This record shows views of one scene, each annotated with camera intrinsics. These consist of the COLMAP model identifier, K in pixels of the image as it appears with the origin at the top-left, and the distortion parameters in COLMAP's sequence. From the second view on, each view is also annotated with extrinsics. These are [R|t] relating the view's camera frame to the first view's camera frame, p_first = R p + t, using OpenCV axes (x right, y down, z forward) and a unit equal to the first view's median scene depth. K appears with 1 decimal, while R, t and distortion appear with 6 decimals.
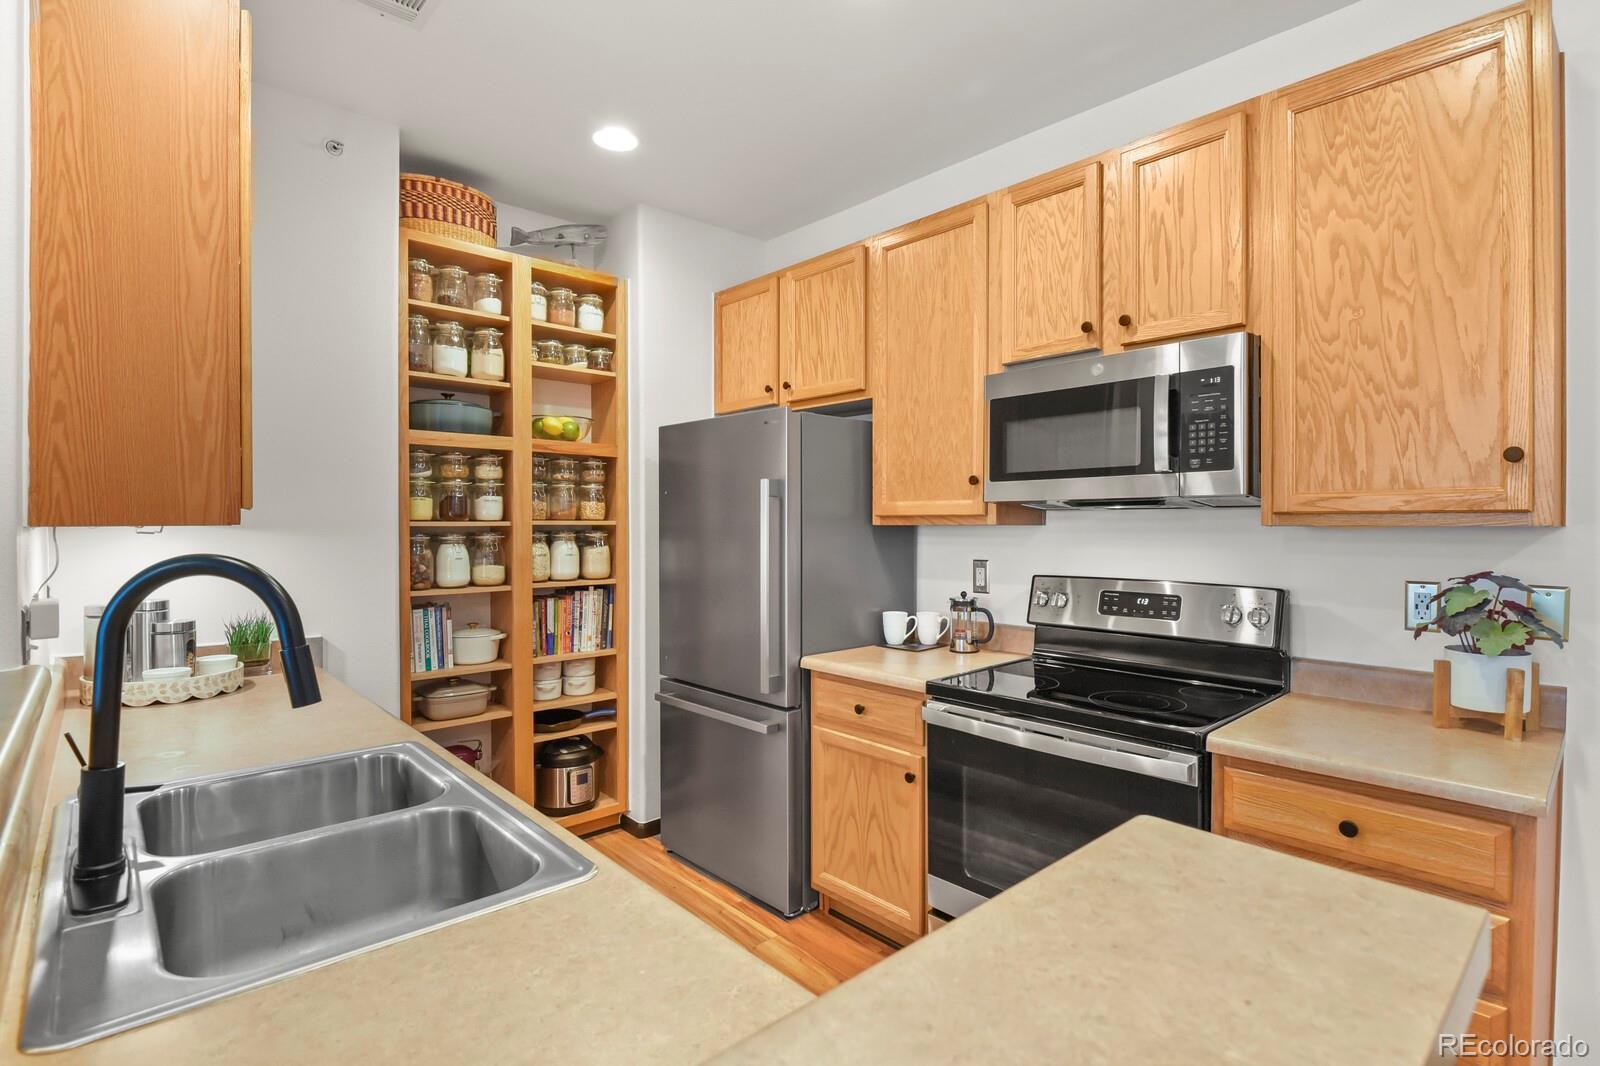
lens RADIAL K [[776.3, 0, 808.7], [0, 776.3, 528.8], [0, 0, 1]] dist [-0.005035, -0.007616]
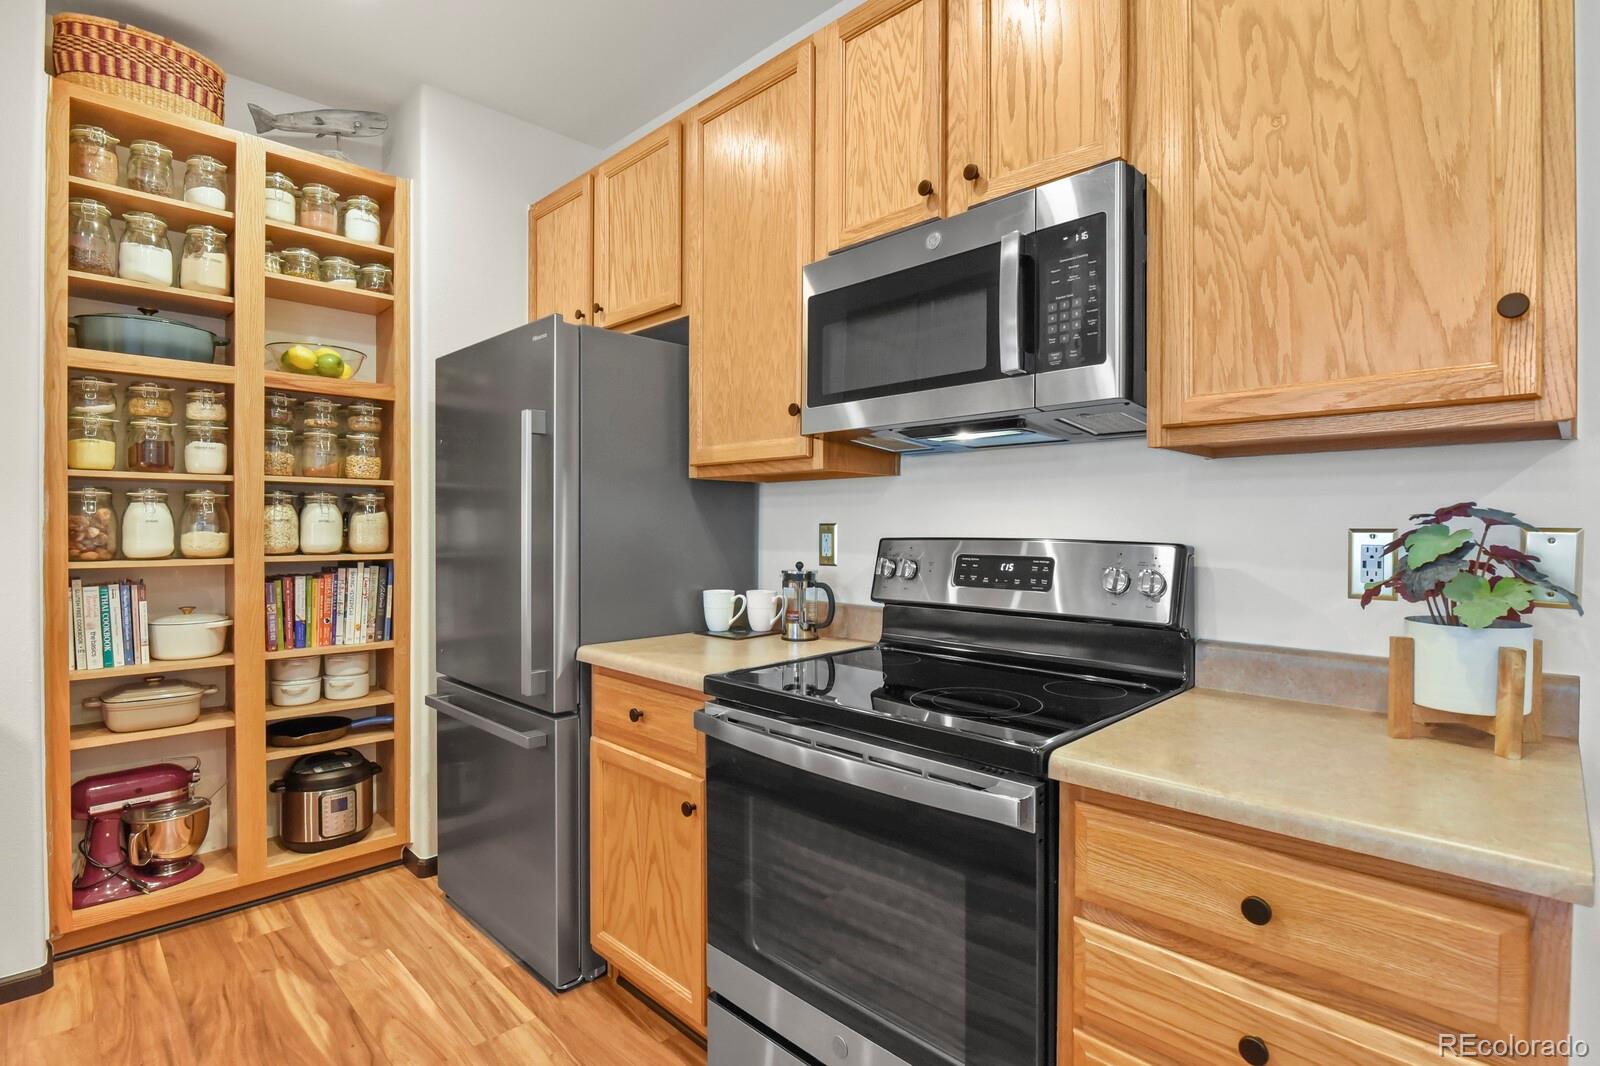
lens RADIAL K [[776.3, 0, 808.7], [0, 776.3, 528.8], [0, 0, 1]] dist [-0.005035, -0.007616]
pose [[0.998853, 0.002456, 0.047819, 0.170931], [-0.002330, 0.999994, -0.002689, 0.049417], [-0.047825, 0.002575, 0.998852, 0.220386]]
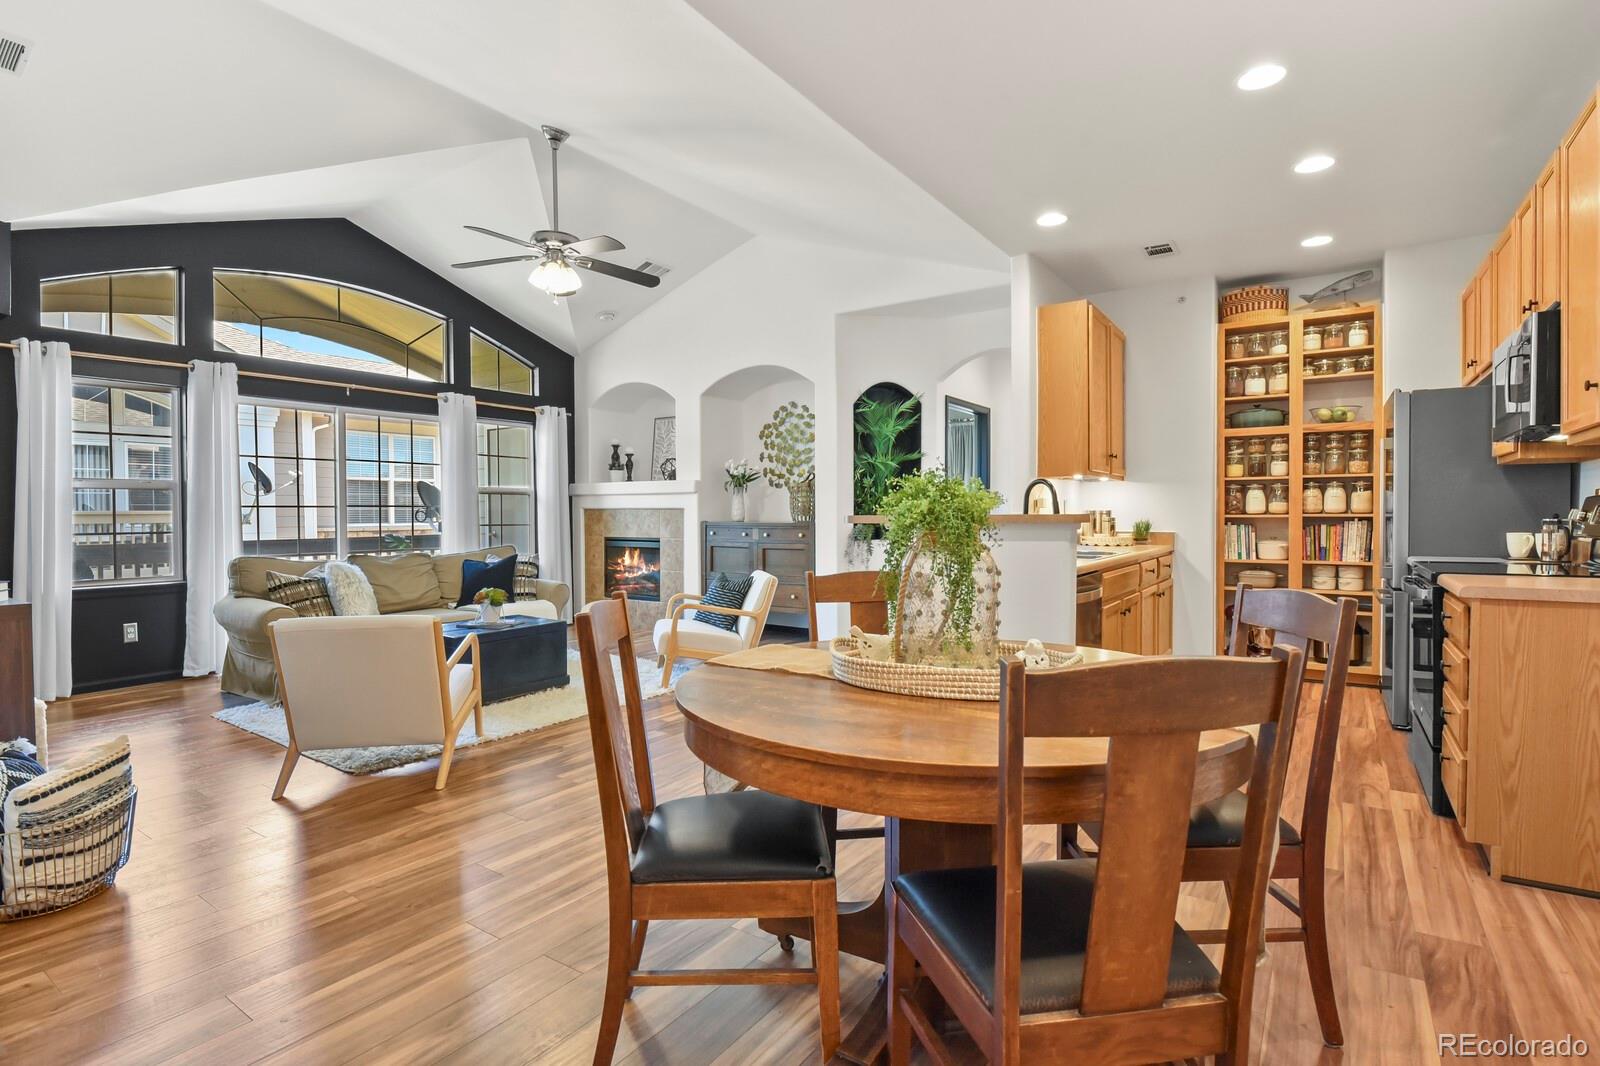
lens RADIAL K [[776.3, 0, 808.7], [0, 776.3, 528.8], [0, 0, 1]] dist [-0.005035, -0.007616]
pose [[0.232445, 0.017844, -0.972446, 1.105621], [-0.003184, 0.999840, 0.017585, 0.086724], [0.972604, -0.000991, 0.232465, -0.438666]]
